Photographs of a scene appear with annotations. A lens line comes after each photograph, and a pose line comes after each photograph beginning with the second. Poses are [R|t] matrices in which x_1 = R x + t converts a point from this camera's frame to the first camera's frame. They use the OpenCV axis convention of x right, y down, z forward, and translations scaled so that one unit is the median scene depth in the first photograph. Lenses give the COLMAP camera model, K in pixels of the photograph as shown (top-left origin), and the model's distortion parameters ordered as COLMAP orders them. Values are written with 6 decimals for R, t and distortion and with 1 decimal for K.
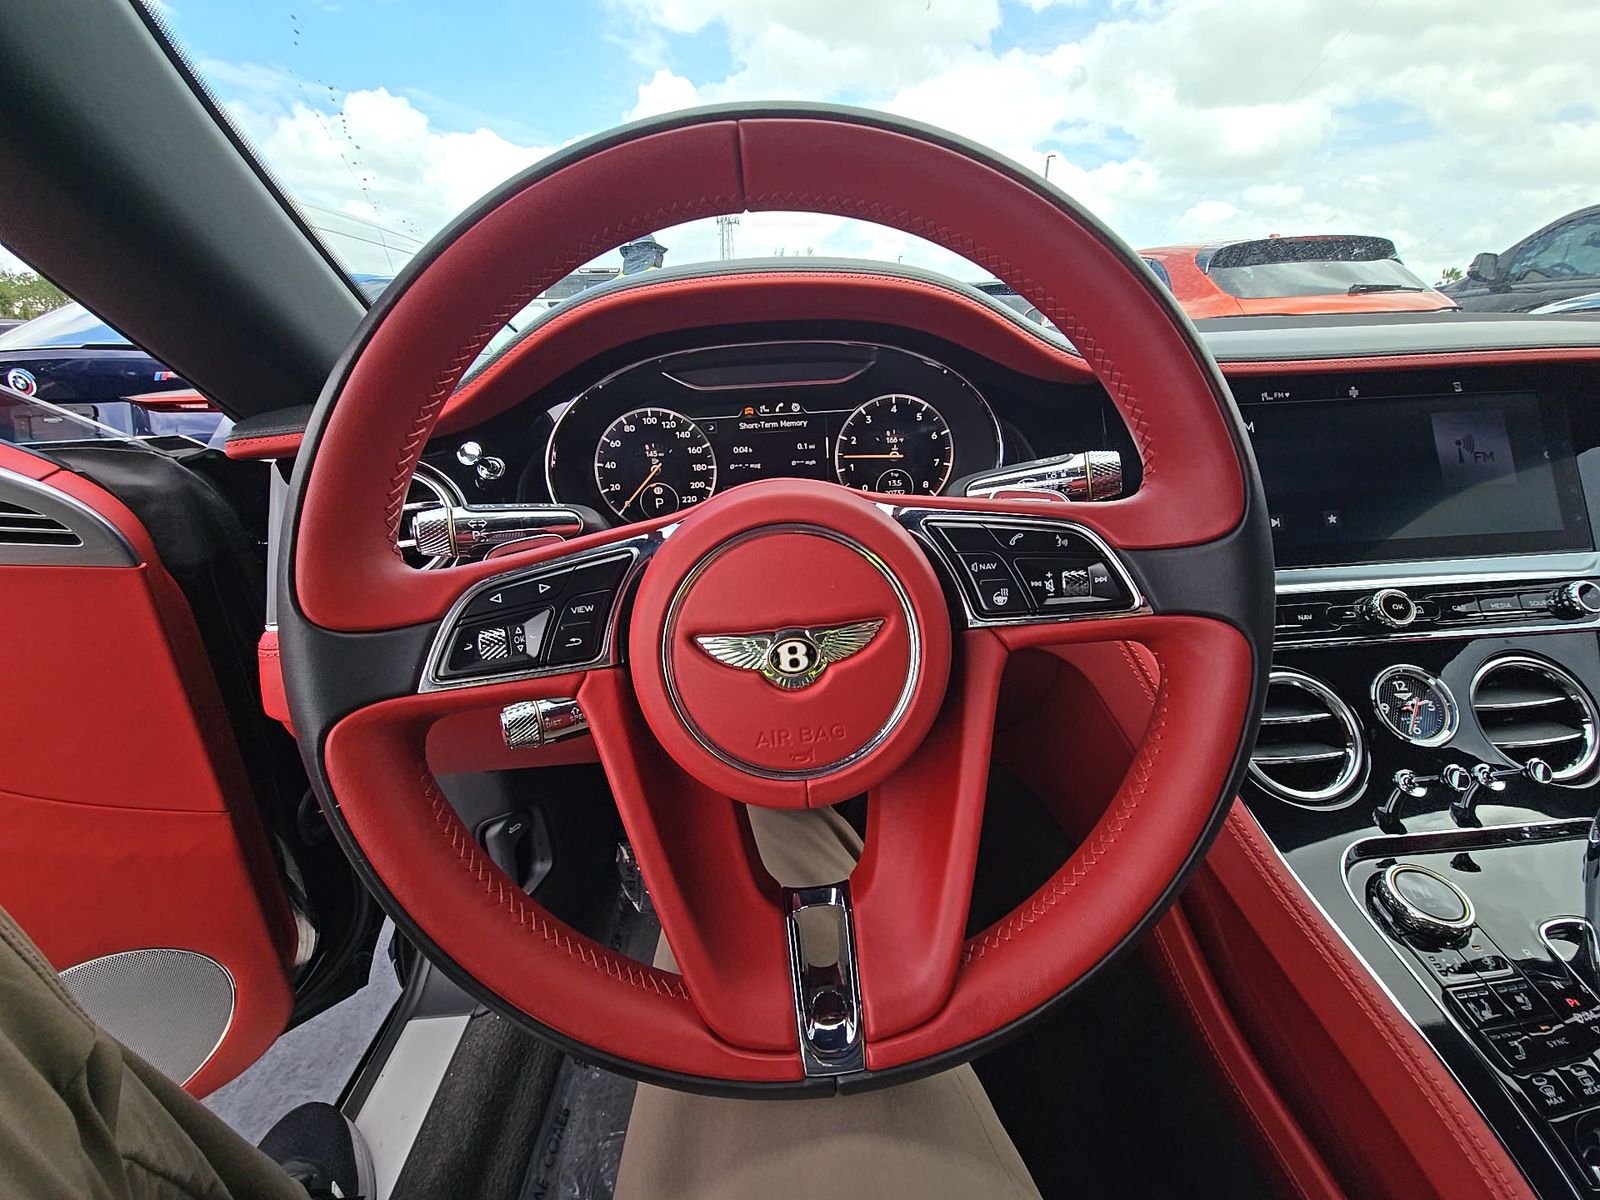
lens RADIAL K [[644.0, 0, 769.5], [0, 644.0, 622.2], [0, 0, 1]] dist [-0.009852, -0.000046]
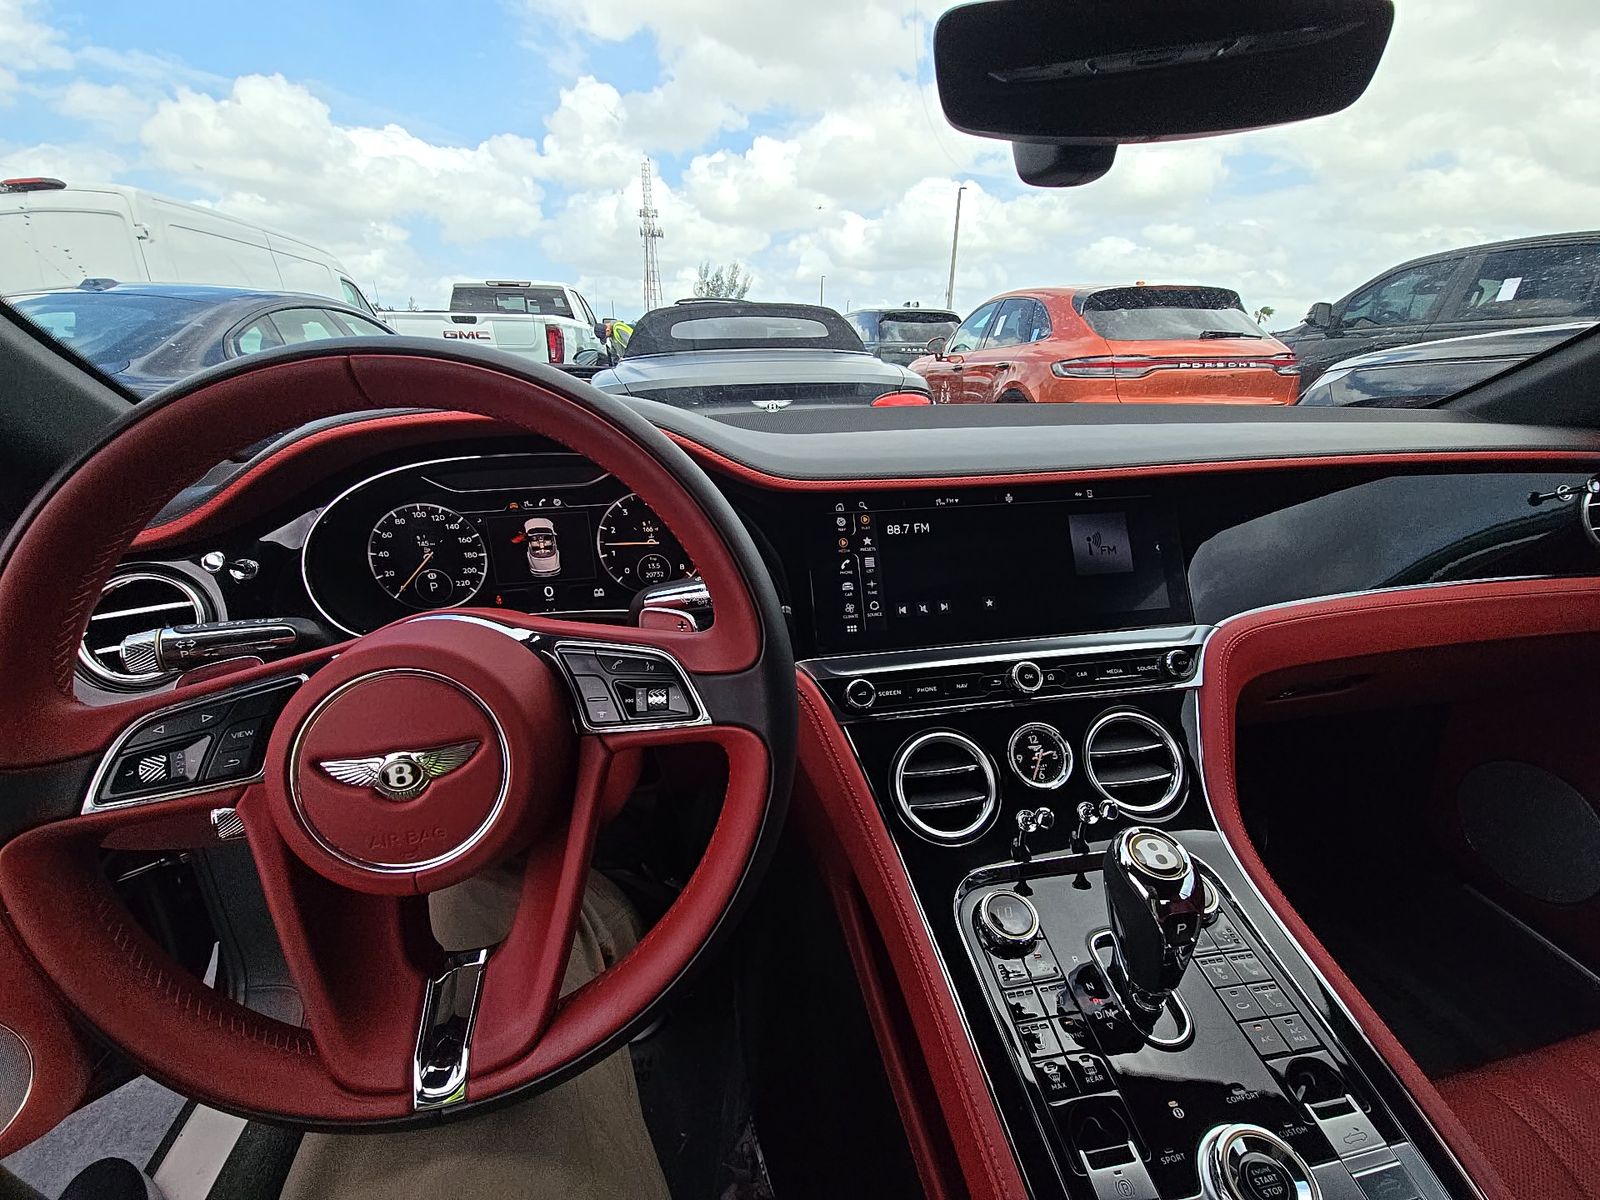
lens RADIAL K [[644.0, 0, 769.5], [0, 644.0, 622.2], [0, 0, 1]] dist [-0.009852, -0.000046]
pose [[0.992477, -0.017632, 0.121151, 0.268040], [0.020945, 0.999439, -0.026128, -0.087300], [-0.120623, 0.028469, 0.992290, -0.152486]]
